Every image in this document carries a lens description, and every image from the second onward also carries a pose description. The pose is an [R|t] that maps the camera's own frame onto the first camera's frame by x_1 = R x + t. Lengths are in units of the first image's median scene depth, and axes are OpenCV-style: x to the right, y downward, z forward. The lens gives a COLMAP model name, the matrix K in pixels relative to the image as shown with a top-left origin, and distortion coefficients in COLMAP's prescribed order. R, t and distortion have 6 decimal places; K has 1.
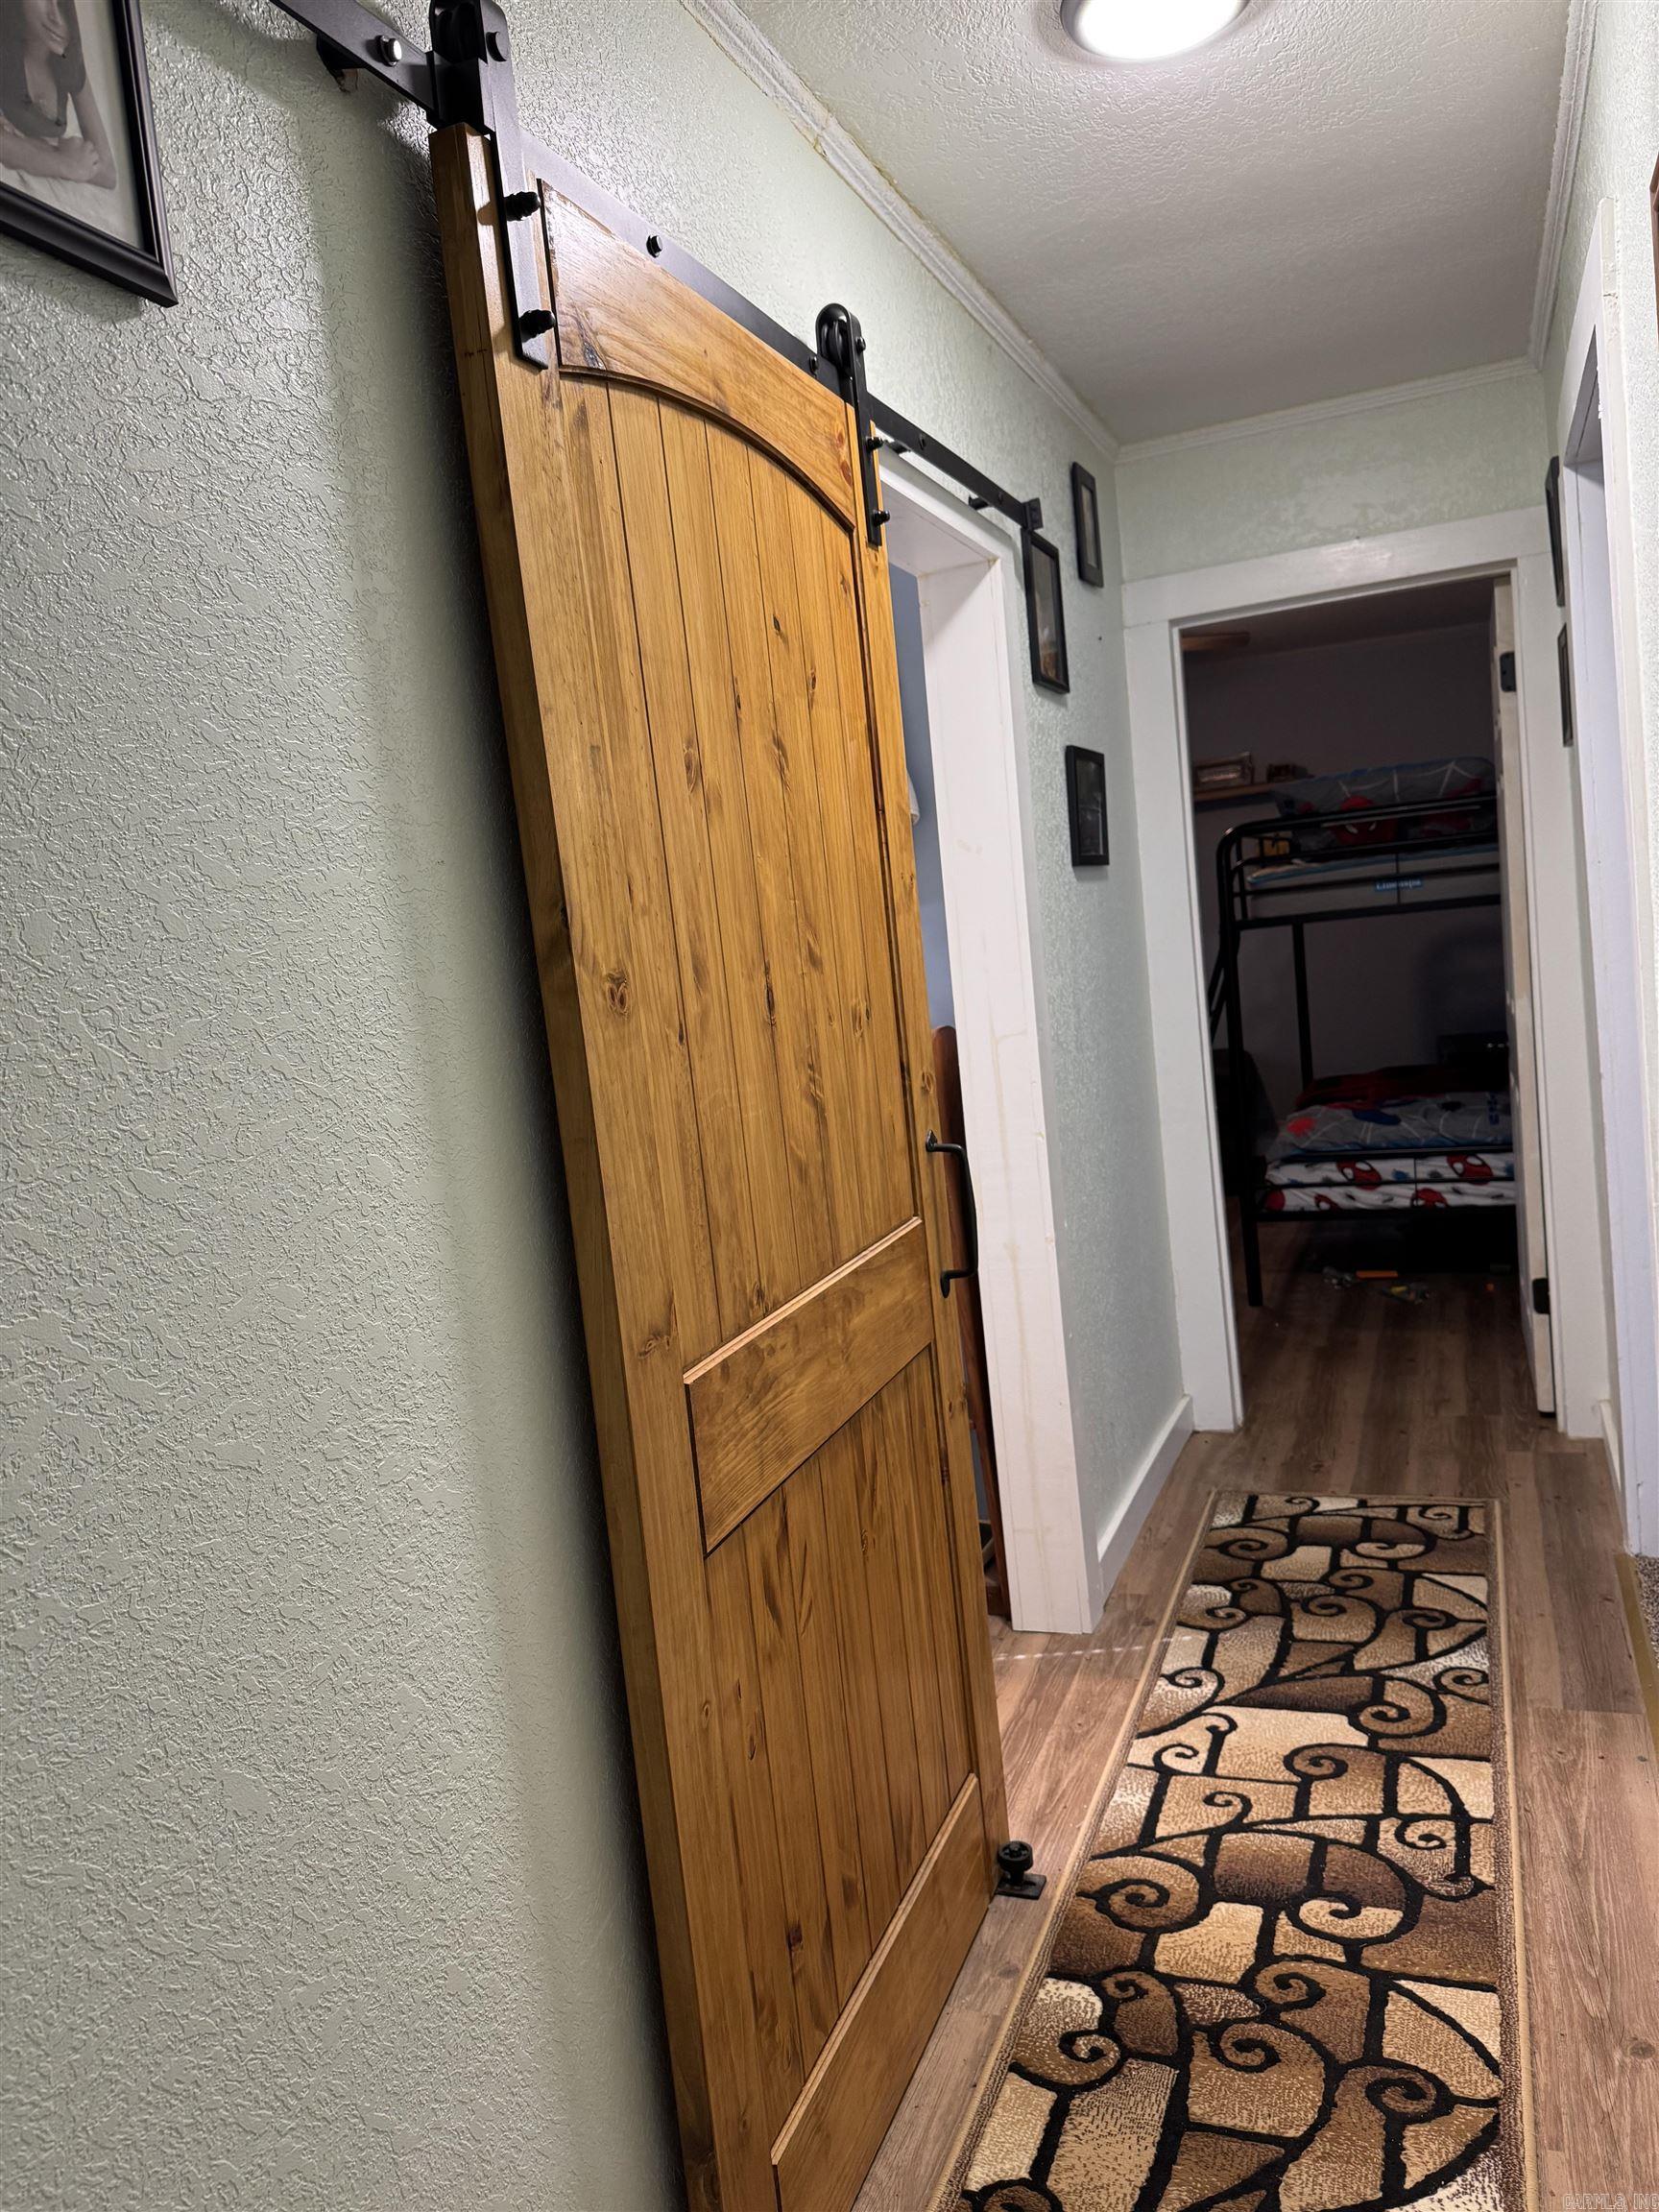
lens RADIAL K [[1564.9, 0, 828.0], [0, 1564.9, 1079.3], [0, 0, 1]] dist [-0.009443, -0.005115]
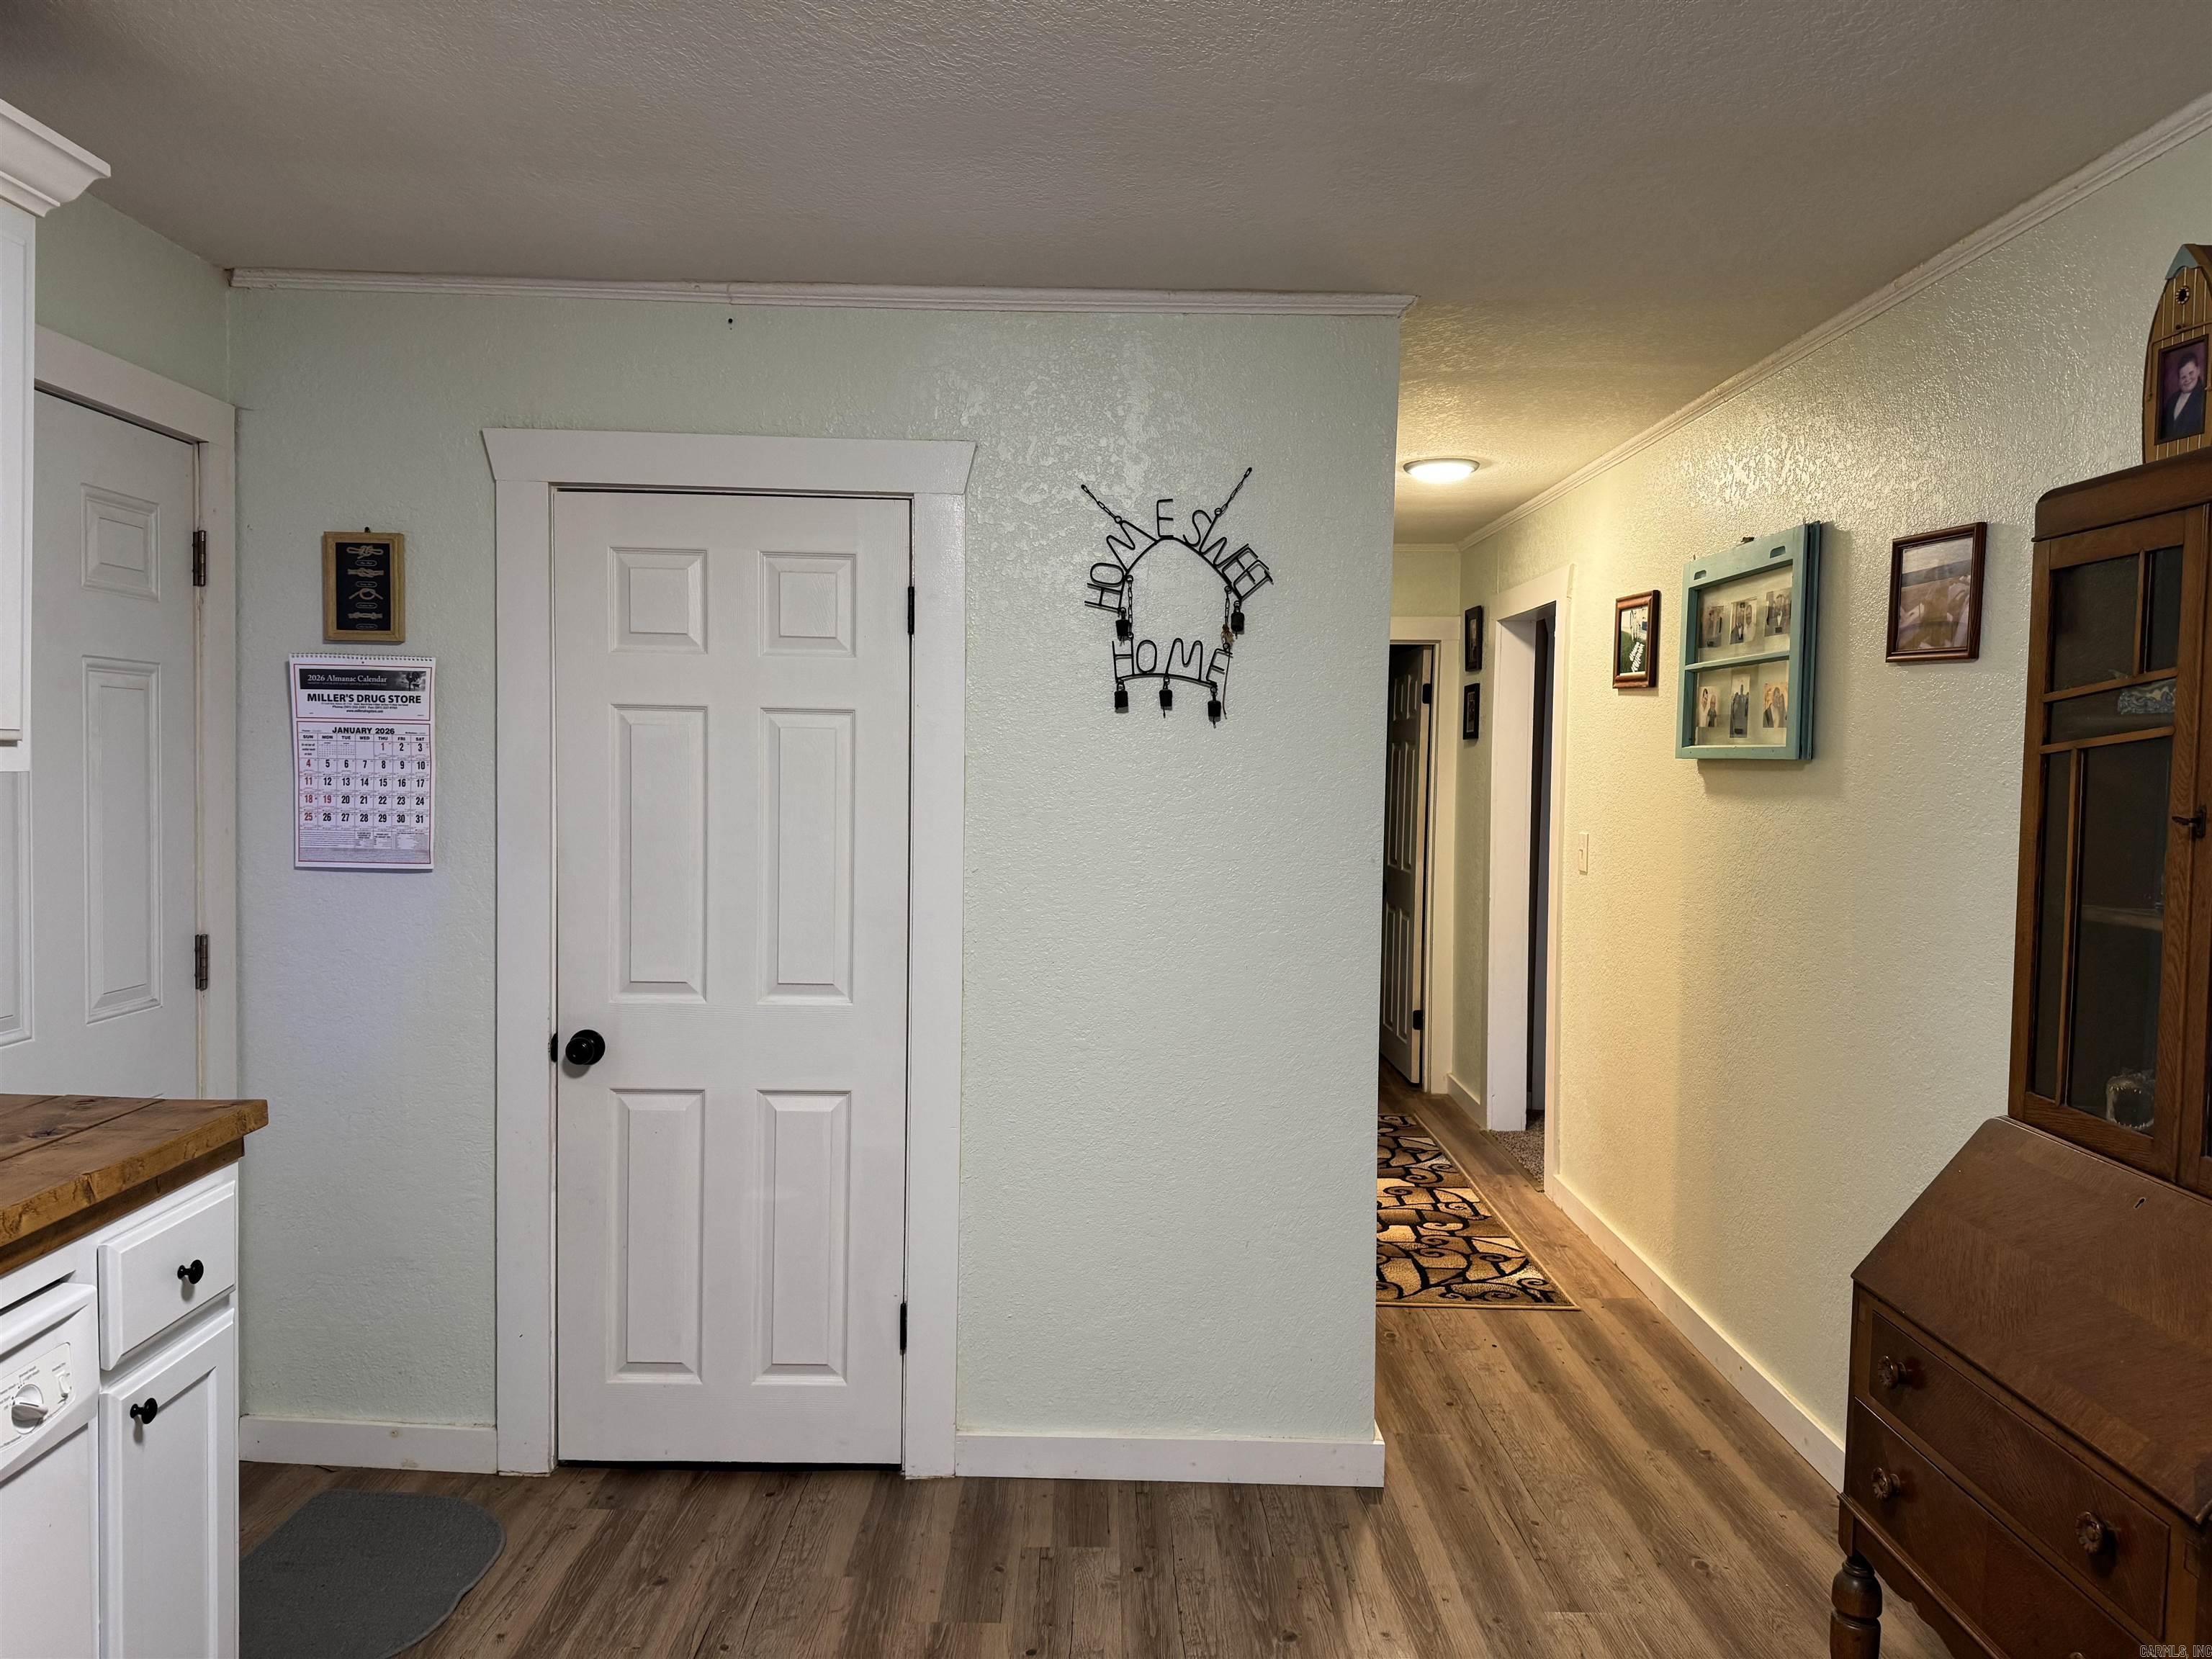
lens RADIAL K [[1511.4, 0, 1022.0], [0, 1511.4, 832.4], [0, 0, 1]] dist [0.042469, -0.123435]
pose [[0.939736, 0.089573, 0.329959, -0.874006], [-0.069615, 0.994984, -0.071839, 0.111530], [-0.334738, 0.044539, 0.941258, -0.808342]]
